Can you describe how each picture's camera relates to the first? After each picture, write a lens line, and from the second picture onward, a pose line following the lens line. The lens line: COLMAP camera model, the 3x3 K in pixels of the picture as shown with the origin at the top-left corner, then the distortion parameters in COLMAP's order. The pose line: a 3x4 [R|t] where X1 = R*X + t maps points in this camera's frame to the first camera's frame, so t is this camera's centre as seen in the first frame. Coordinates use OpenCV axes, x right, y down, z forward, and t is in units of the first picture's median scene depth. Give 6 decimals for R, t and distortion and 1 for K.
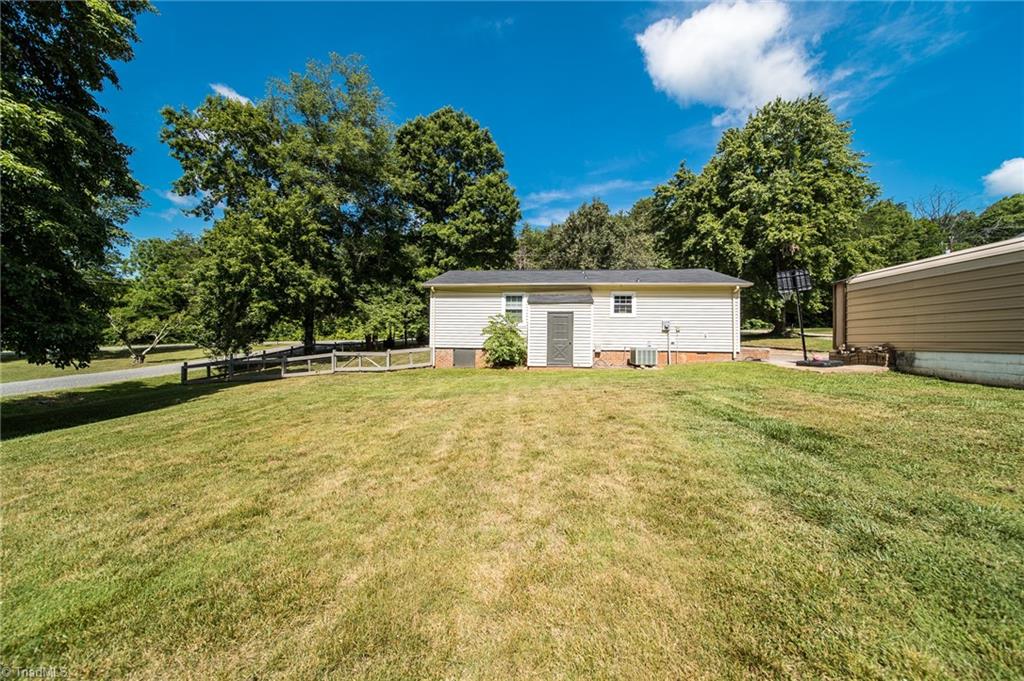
lens RADIAL K [[358.9, 0, 516.0], [0, 358.9, 339.0], [0, 0, 1]] dist [-0.001908, -0.000390]
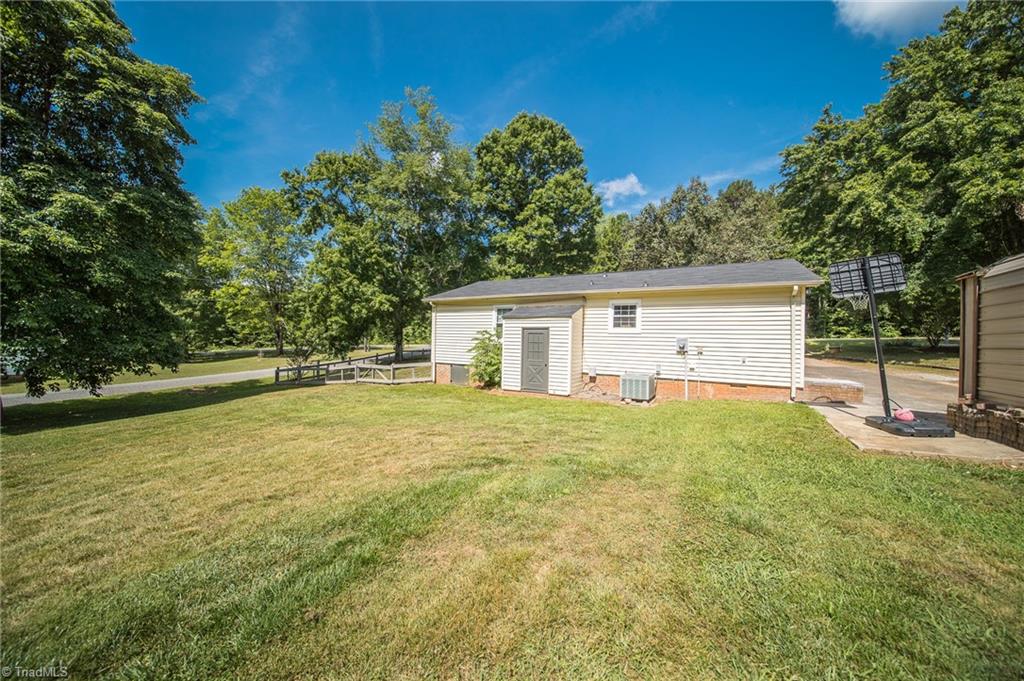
lens RADIAL K [[358.9, 0, 514.3], [0, 358.9, 338.6], [0, 0, 1]] dist [-0.001908, -0.000390]
pose [[0.913556, 0.007486, -0.406644, 0.236372], [-0.010336, 0.999935, -0.004813, -0.025318], [0.406582, 0.008599, 0.913574, 0.116290]]
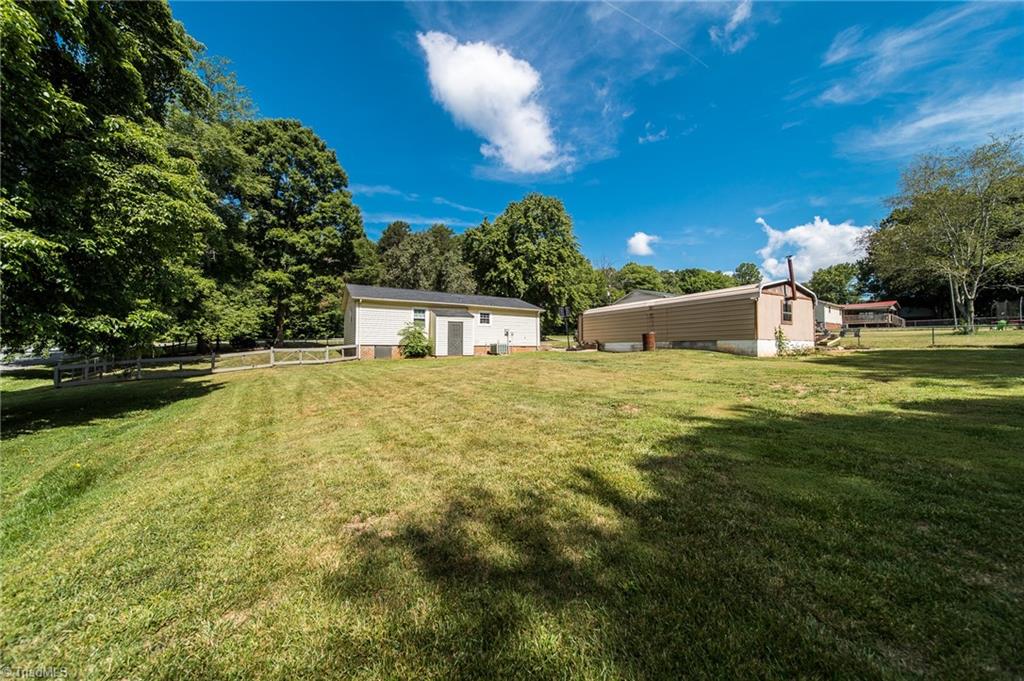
lens RADIAL K [[358.9, 0, 515.4], [0, 358.9, 339.7], [0, 0, 1]] dist [-0.001908, -0.000390]
pose [[0.808570, 0.003545, 0.588390, -0.342971], [0.005174, 0.999900, -0.013136, 0.015710], [-0.588378, 0.013666, 0.808471, -0.264459]]
